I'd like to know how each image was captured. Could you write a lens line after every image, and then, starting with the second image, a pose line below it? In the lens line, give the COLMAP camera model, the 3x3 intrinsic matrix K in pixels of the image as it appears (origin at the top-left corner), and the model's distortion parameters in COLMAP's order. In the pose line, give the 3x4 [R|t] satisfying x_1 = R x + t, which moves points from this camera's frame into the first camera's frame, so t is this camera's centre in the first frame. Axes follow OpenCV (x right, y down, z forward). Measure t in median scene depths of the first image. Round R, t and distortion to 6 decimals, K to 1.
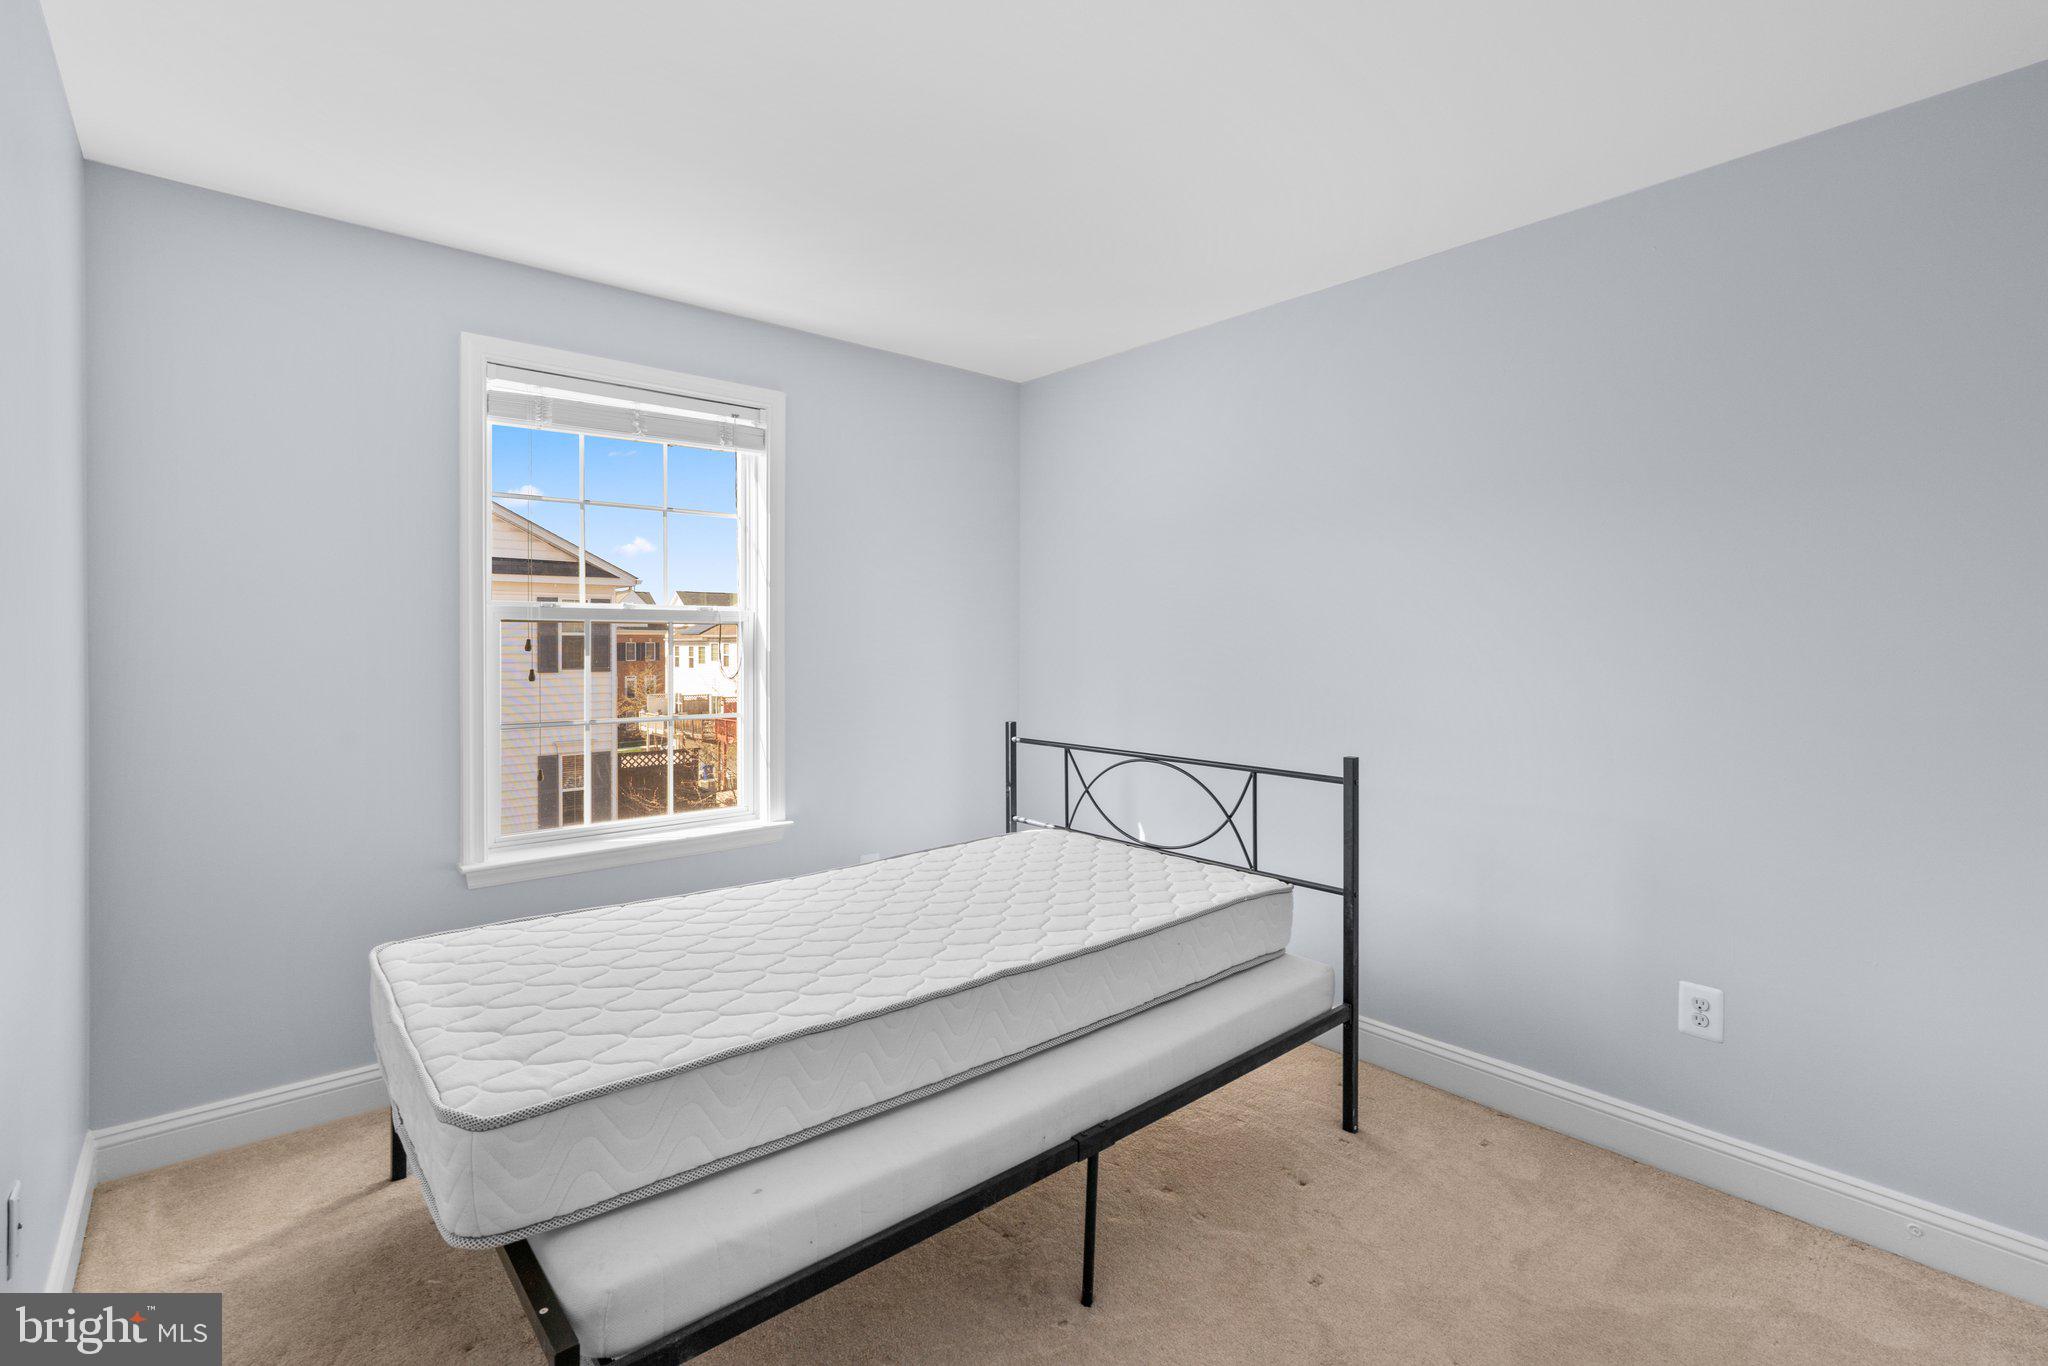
lens RADIAL K [[928.0, 0, 1008.7], [0, 928.0, 655.4], [0, 0, 1]] dist [-0.010625, 0.003238]
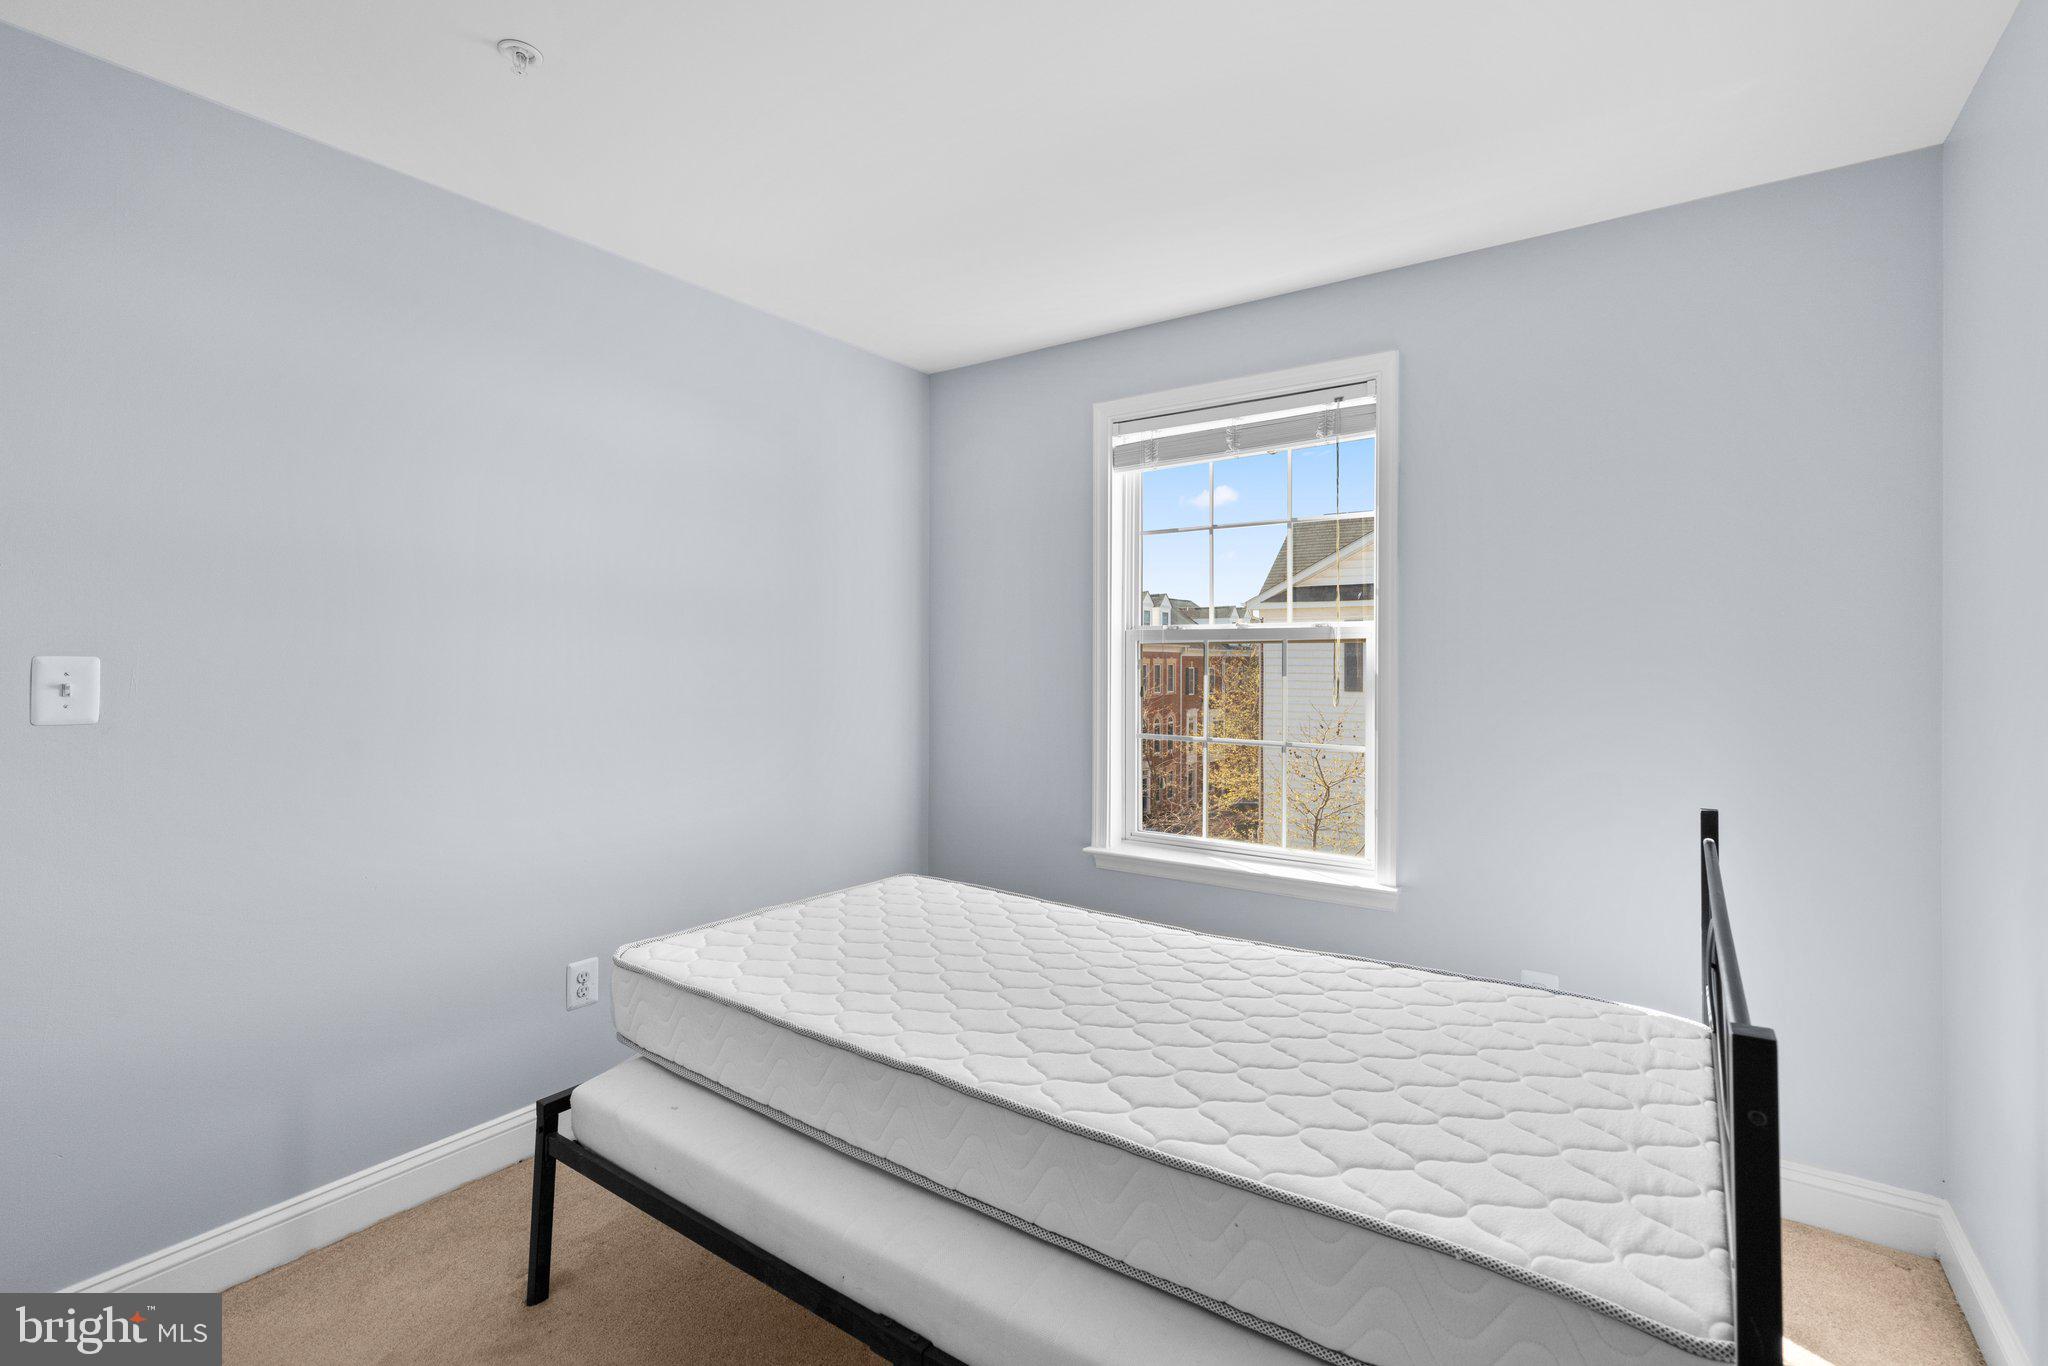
lens RADIAL K [[928.0, 0, 1027.3], [0, 928.0, 661.8], [0, 0, 1]] dist [-0.010625, 0.003238]
pose [[0.249872, 0.006328, -0.968258, 0.556121], [-0.017082, 0.999852, 0.002126, -0.014687], [0.968128, 0.016009, 0.249943, 0.610364]]
